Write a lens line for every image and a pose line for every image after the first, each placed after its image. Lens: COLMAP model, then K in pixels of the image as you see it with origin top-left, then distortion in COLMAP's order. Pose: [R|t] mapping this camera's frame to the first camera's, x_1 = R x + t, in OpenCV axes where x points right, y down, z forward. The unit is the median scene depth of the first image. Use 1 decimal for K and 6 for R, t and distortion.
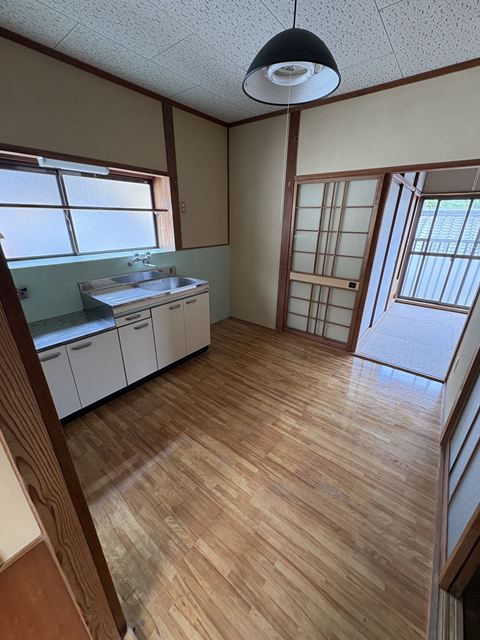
lens RADIAL K [[254.5, 0, 240.2], [0, 254.5, 320.8], [0, 0, 1]] dist [0.000263, 0.000199]
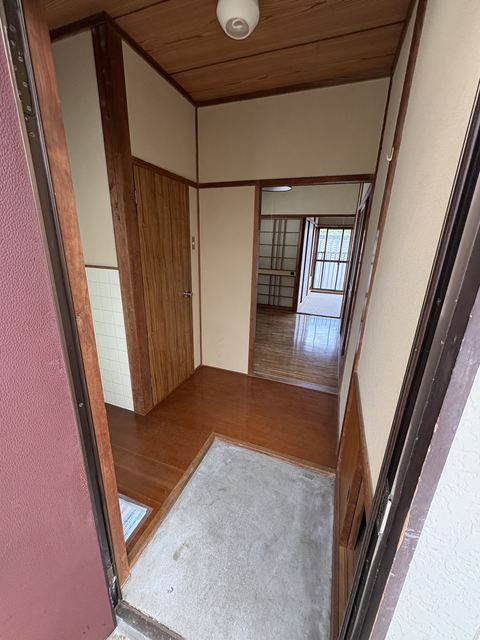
lens RADIAL K [[254.5, 0, 240.2], [0, 254.5, 320.8], [0, 0, 1]] dist [0.000263, 0.000199]
pose [[0.954328, -0.074248, 0.289387, -0.461916], [0.094503, 0.993912, -0.056640, 0.258591], [-0.283419, 0.081401, 0.955535, -0.603930]]
